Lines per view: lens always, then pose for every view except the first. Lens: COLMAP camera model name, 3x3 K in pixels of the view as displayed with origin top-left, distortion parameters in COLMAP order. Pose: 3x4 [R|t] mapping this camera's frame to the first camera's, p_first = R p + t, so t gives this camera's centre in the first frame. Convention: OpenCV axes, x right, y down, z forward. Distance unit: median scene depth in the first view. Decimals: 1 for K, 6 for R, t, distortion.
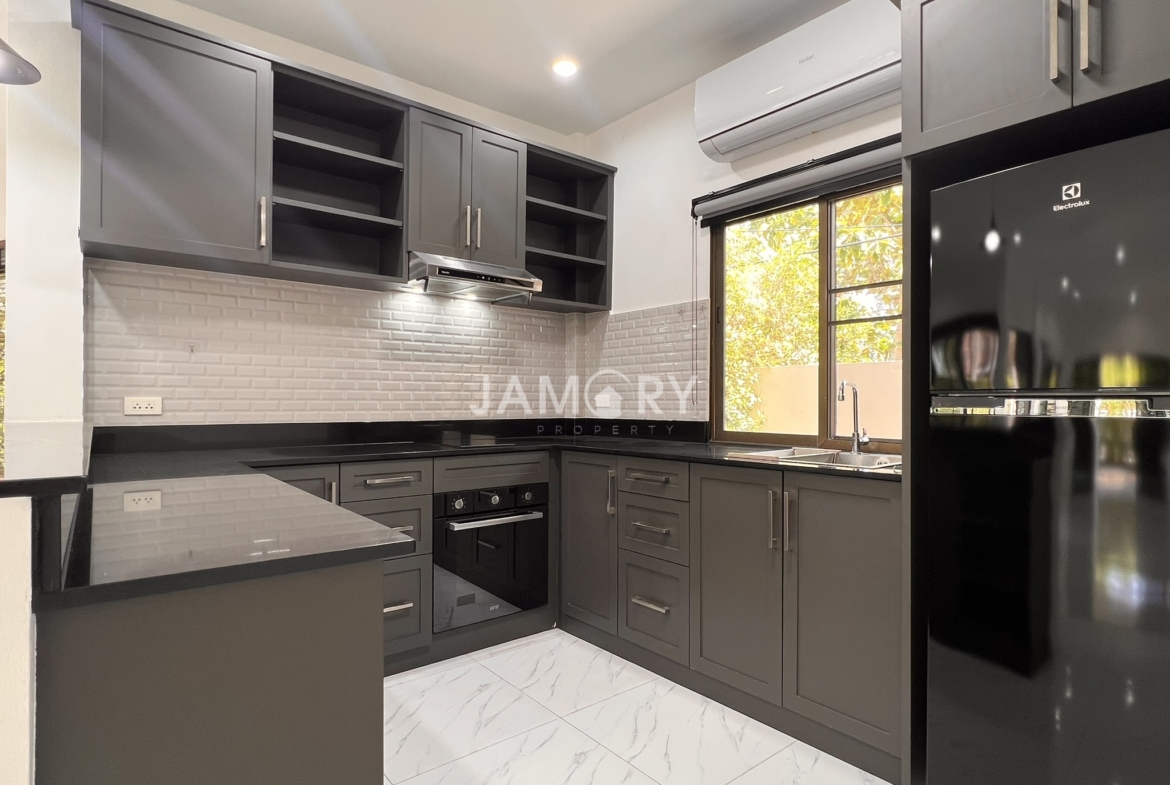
lens RADIAL K [[613.3, 0, 581.4], [0, 613.3, 399.3], [0, 0, 1]] dist [-0.004558, 0.002409]
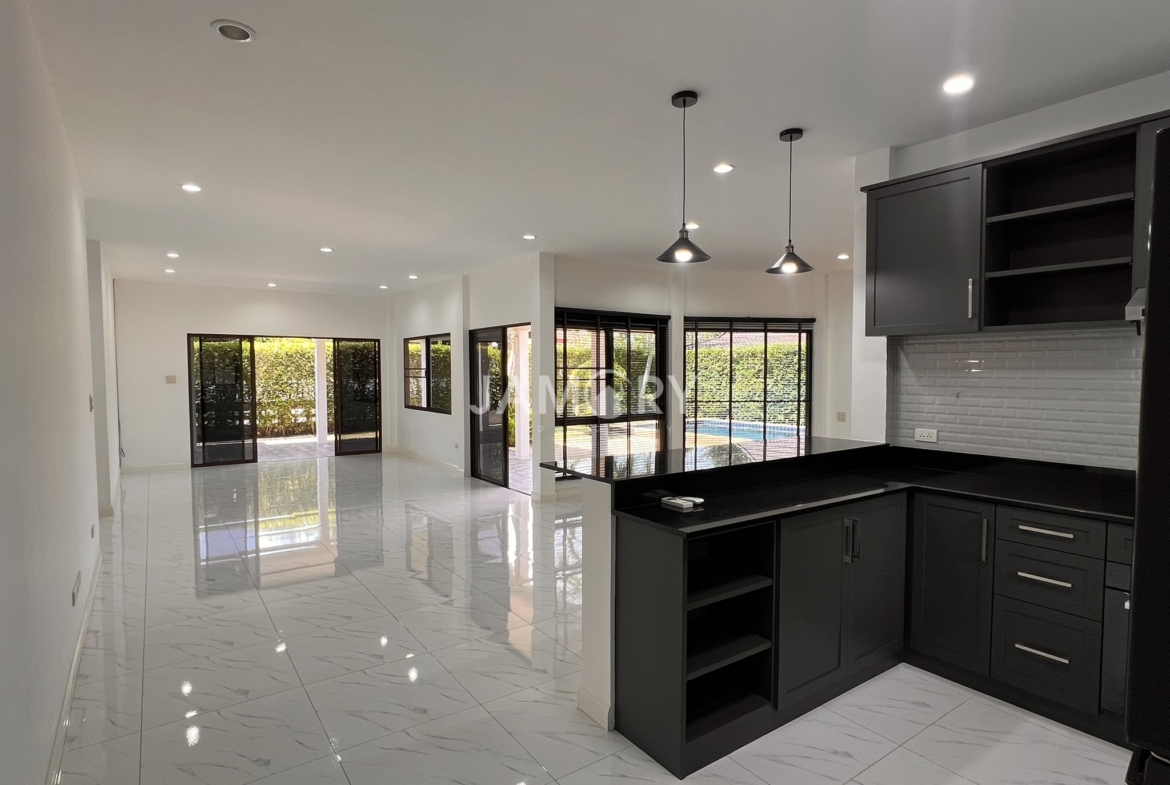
lens RADIAL K [[613.3, 0, 580.1], [0, 613.3, 394.2], [0, 0, 1]] dist [-0.004558, 0.002409]
pose [[-0.062210, 0.037593, -0.997355, 0.685104], [0.003316, 0.999293, 0.037459, -0.126598], [0.998058, -0.000977, -0.062291, 0.247123]]
